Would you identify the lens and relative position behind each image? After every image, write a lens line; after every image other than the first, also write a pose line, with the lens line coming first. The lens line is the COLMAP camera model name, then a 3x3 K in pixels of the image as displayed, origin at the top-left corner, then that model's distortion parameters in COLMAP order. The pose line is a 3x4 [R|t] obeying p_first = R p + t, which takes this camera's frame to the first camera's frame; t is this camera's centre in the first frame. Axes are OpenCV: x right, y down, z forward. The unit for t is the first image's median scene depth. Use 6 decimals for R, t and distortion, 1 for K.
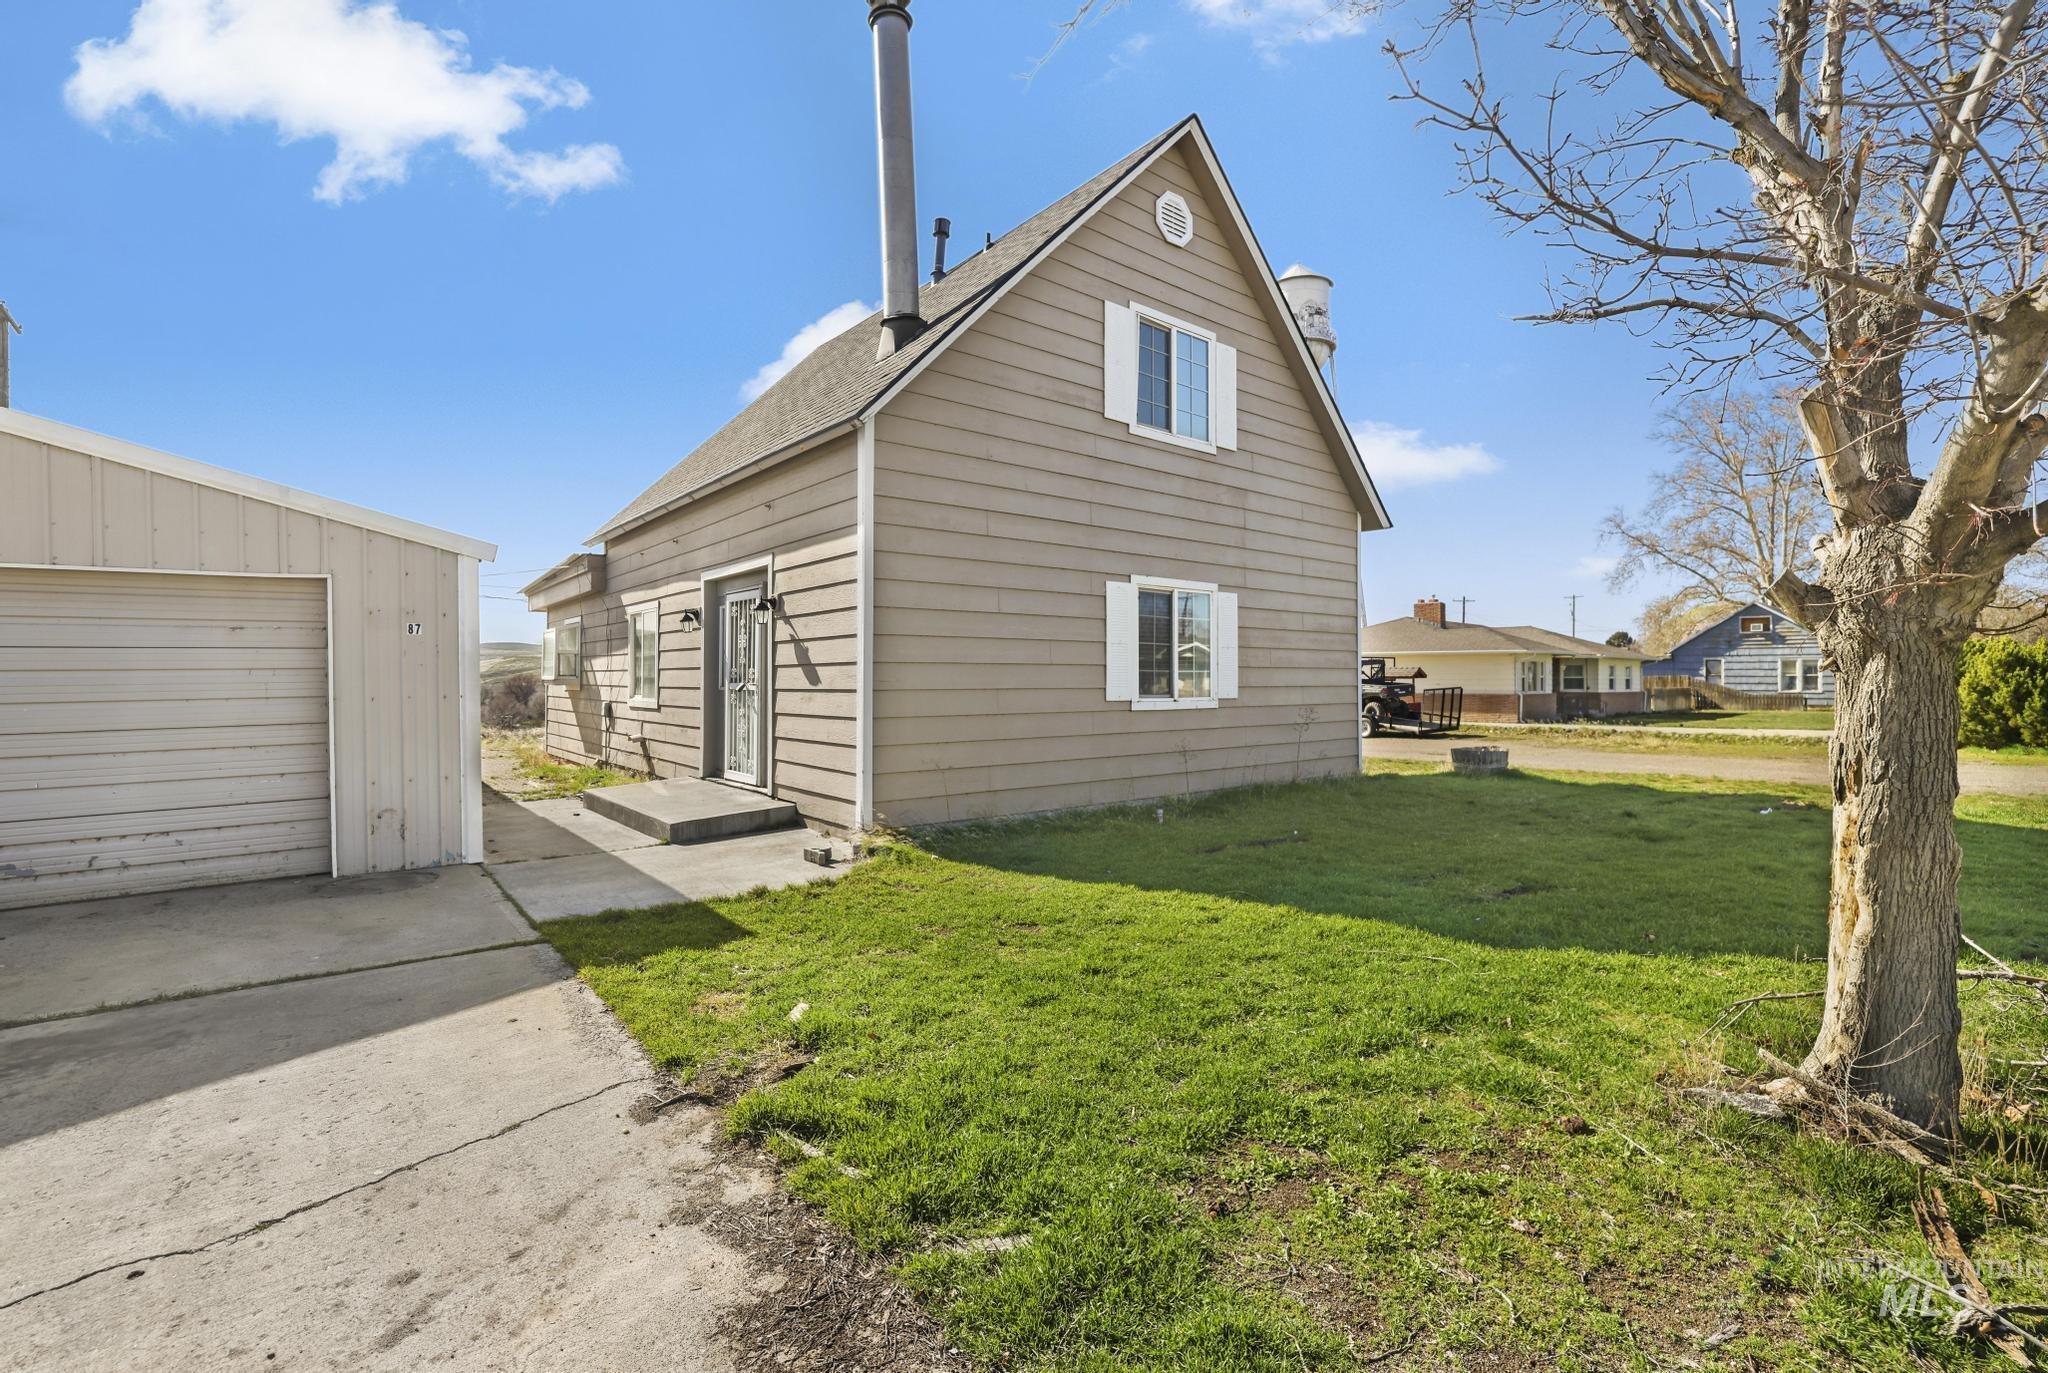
lens RADIAL K [[920.5, 0, 999.4], [0, 920.5, 671.4], [0, 0, 1]] dist [-0.052099, 0.023837]
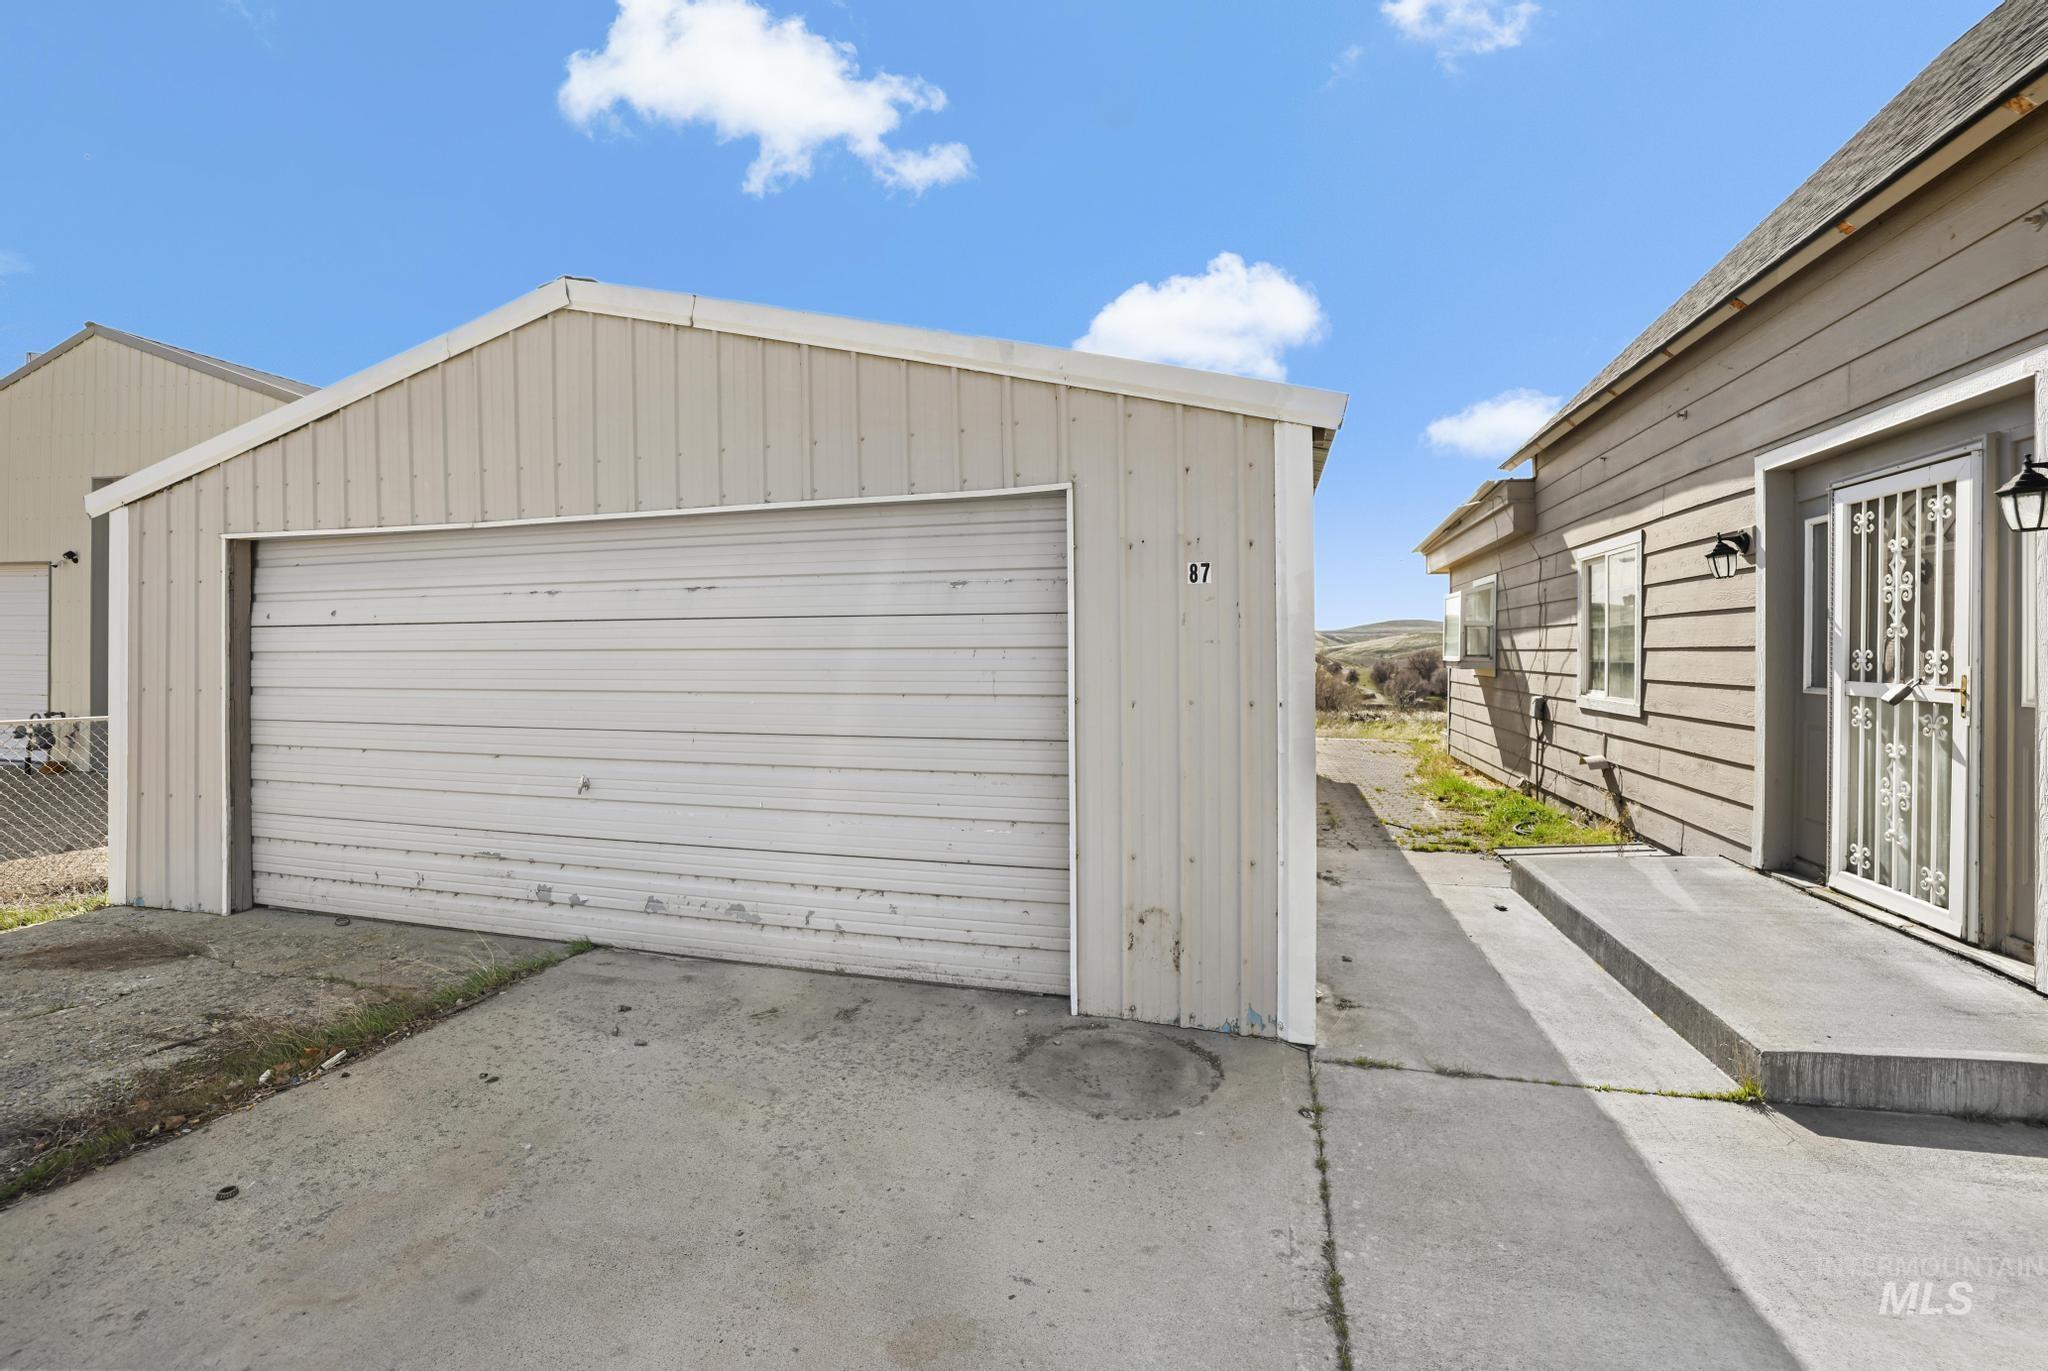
lens RADIAL K [[904.1, 0, 1026.7], [0, 904.1, 635.2], [0, 0, 1]] dist [-0.047304, 0.021111]
pose [[0.619877, -0.004882, -0.784684, -0.206386], [-0.005898, 0.999923, -0.010881, -0.003175], [0.784677, 0.011373, 0.619801, 0.413122]]
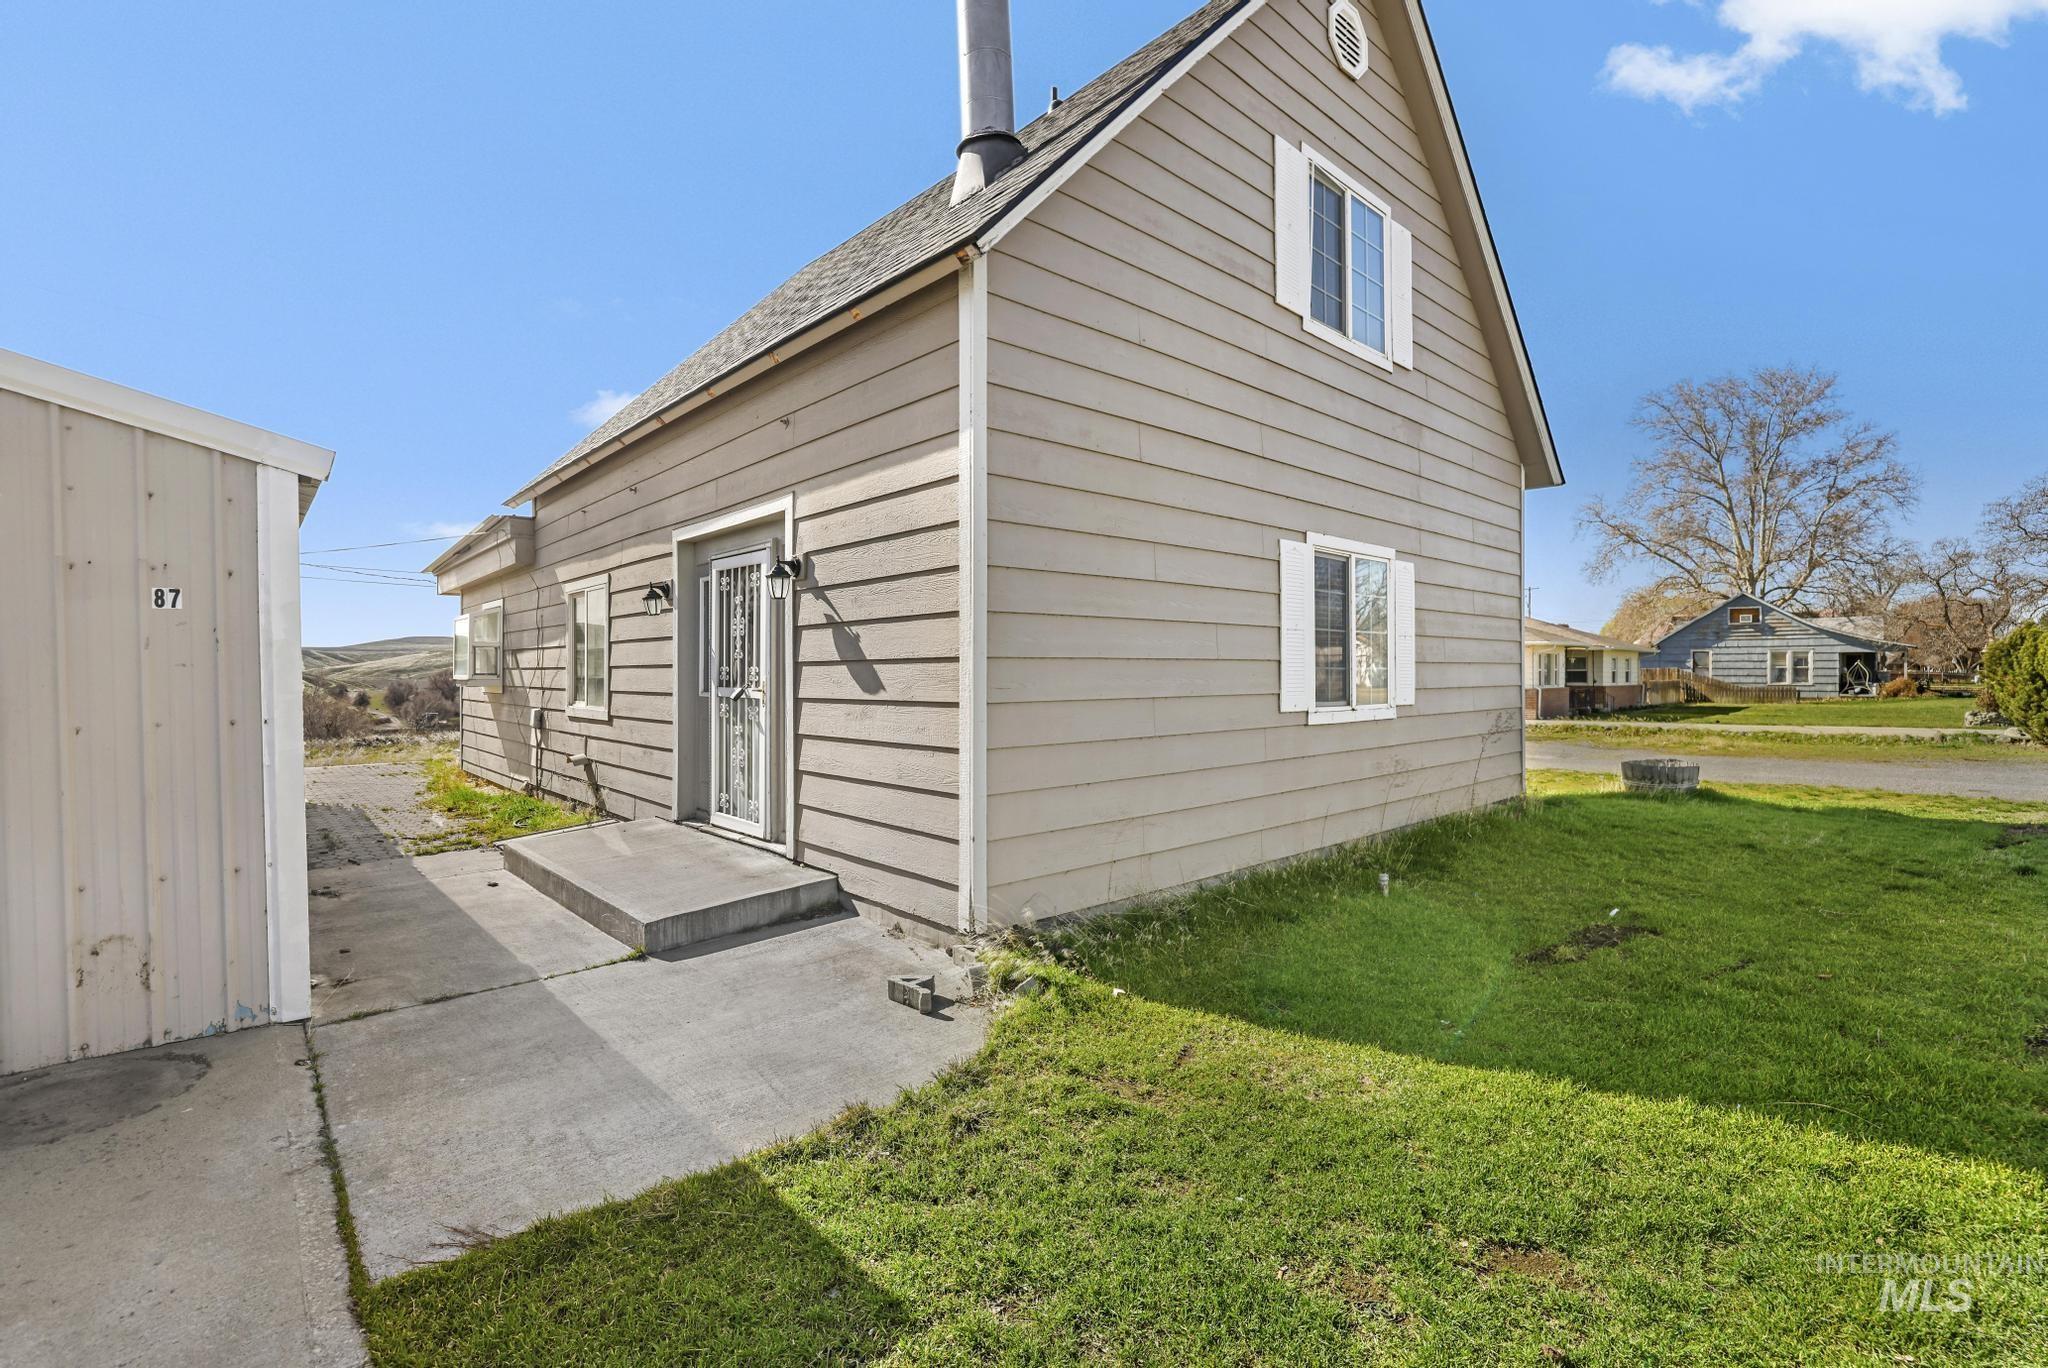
lens RADIAL K [[905.4, 0, 990.5], [0, 905.4, 673.0], [0, 0, 1]] dist [-0.049830, 0.021071]
pose [[0.998095, -0.003578, 0.061592, -0.132228], [0.002989, 0.999949, 0.009654, -0.004184], [-0.061623, -0.009451, 0.998055, 0.309638]]
